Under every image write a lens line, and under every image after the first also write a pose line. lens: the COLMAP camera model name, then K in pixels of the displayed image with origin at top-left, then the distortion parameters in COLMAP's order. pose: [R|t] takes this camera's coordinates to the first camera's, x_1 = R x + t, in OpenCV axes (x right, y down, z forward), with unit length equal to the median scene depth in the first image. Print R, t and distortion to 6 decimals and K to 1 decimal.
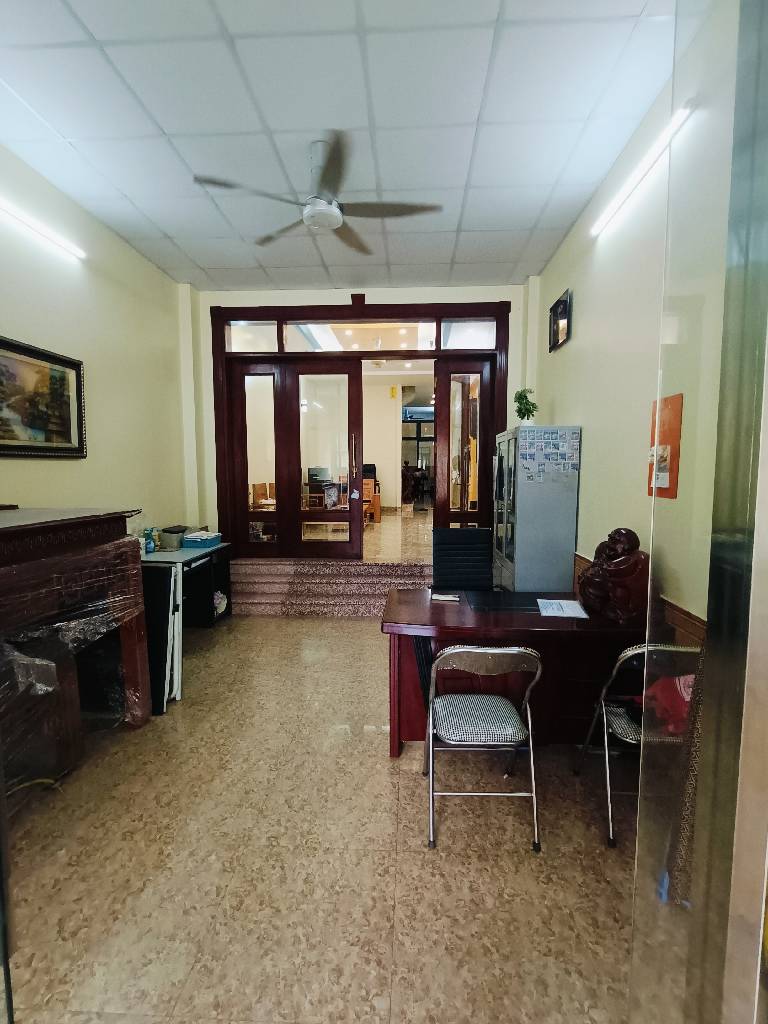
lens RADIAL K [[476.7, 0, 387.0], [0, 476.7, 511.8], [0, 0, 1]] dist [0.001335, -0.002687]
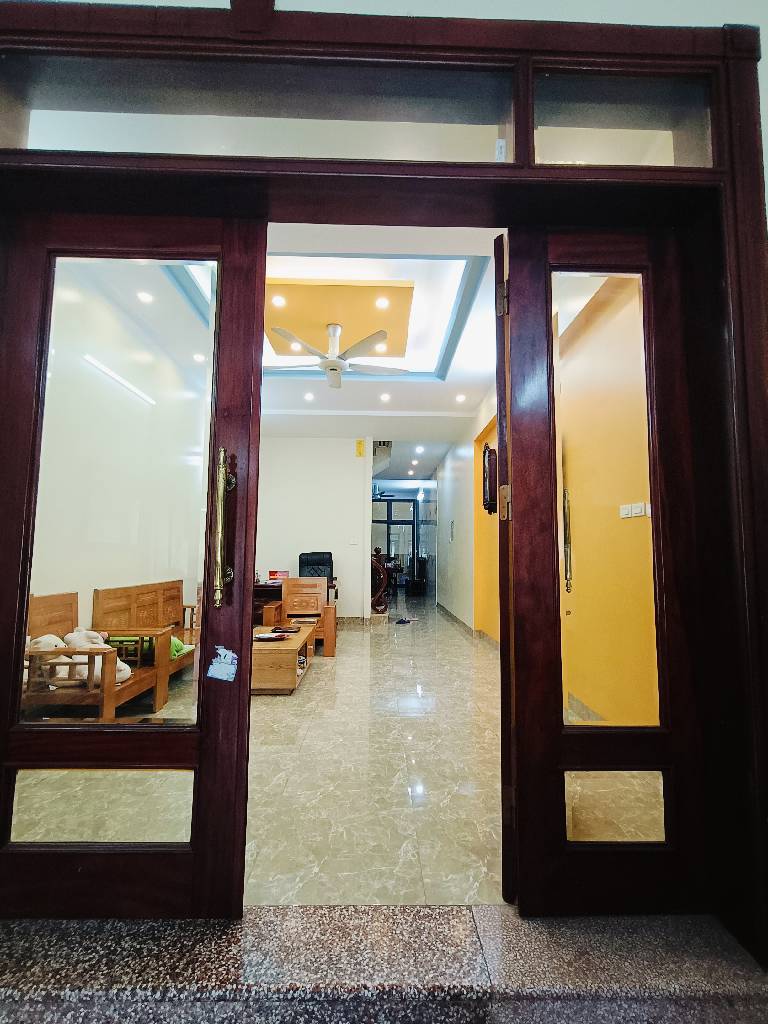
lens RADIAL K [[476.7, 0, 382.8], [0, 476.7, 519.7], [0, 0, 1]] dist [0.001335, -0.002687]
pose [[0.997930, 0.017890, 0.061779, 0.008103], [-0.007542, 0.986459, -0.163836, -0.074971], [-0.063873, 0.163031, 0.984551, 0.702743]]
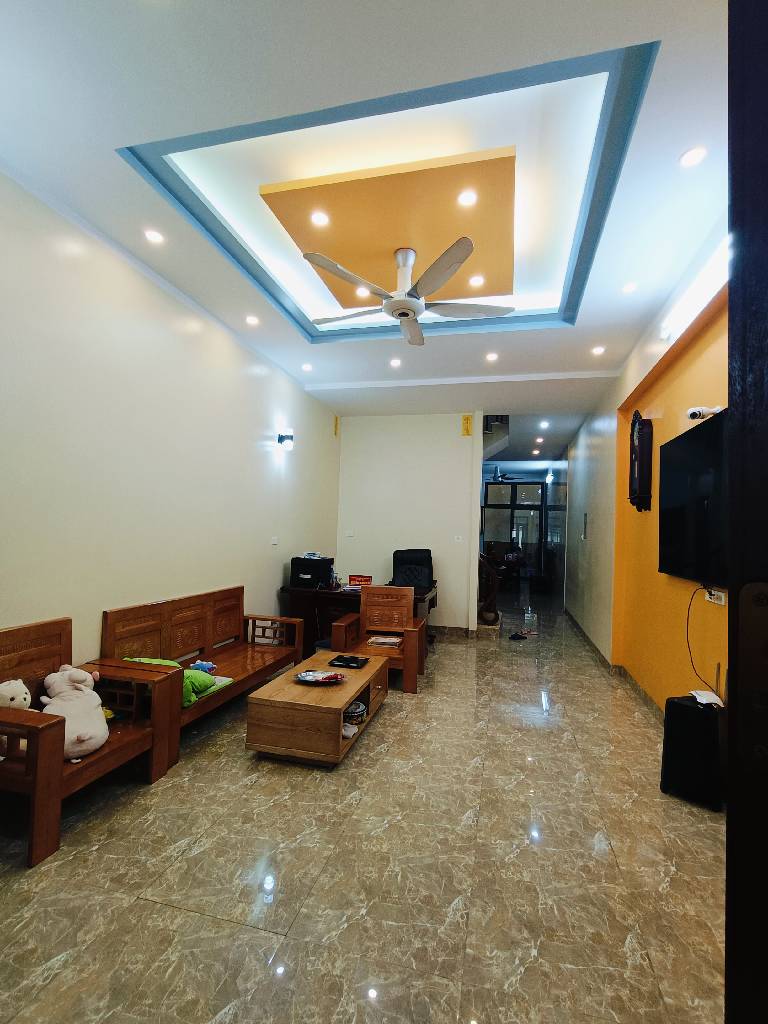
lens RADIAL K [[476.7, 0, 384.0], [0, 476.7, 517.5], [0, 0, 1]] dist [0.001335, -0.002687]
pose [[0.979703, 0.028366, -0.198437, 0.064593], [-0.052752, 0.991527, -0.118707, -0.141131], [0.193388, 0.126765, 0.972899, 0.915862]]
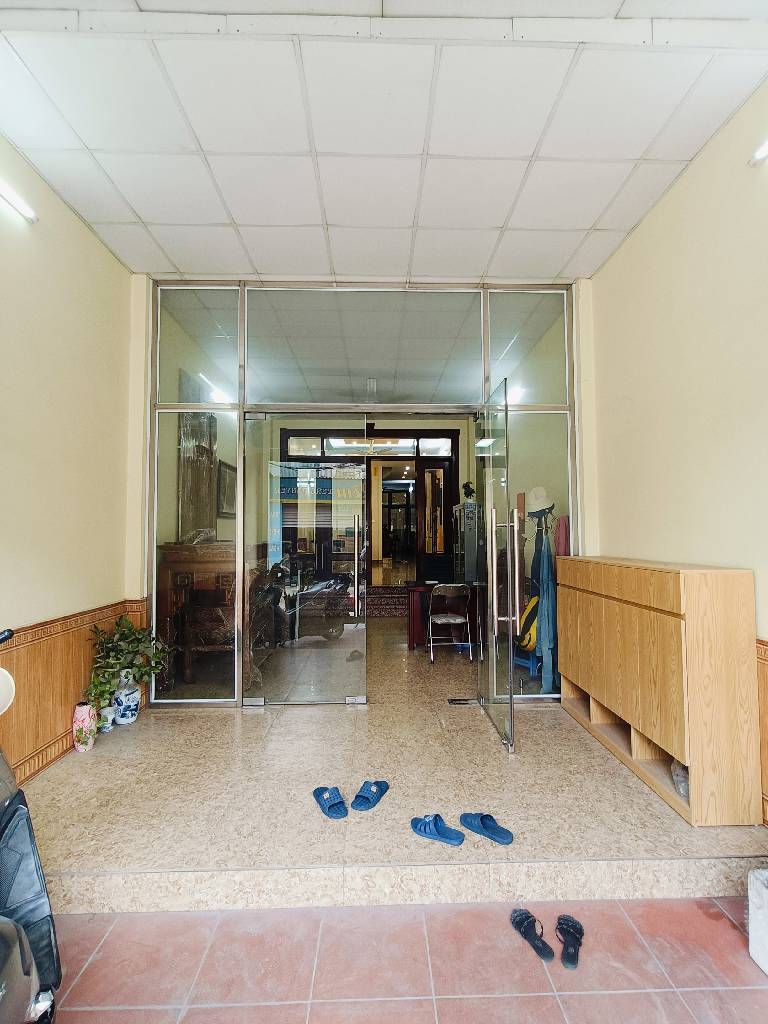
lens RADIAL K [[476.7, 0, 384.2], [0, 476.7, 508.5], [0, 0, 1]] dist [0.001335, -0.002687]
pose [[0.997381, 0.002602, 0.072276, -0.116198], [0.007850, 0.989554, -0.143949, 0.073782], [-0.071895, 0.144139, 0.986942, -0.546919]]
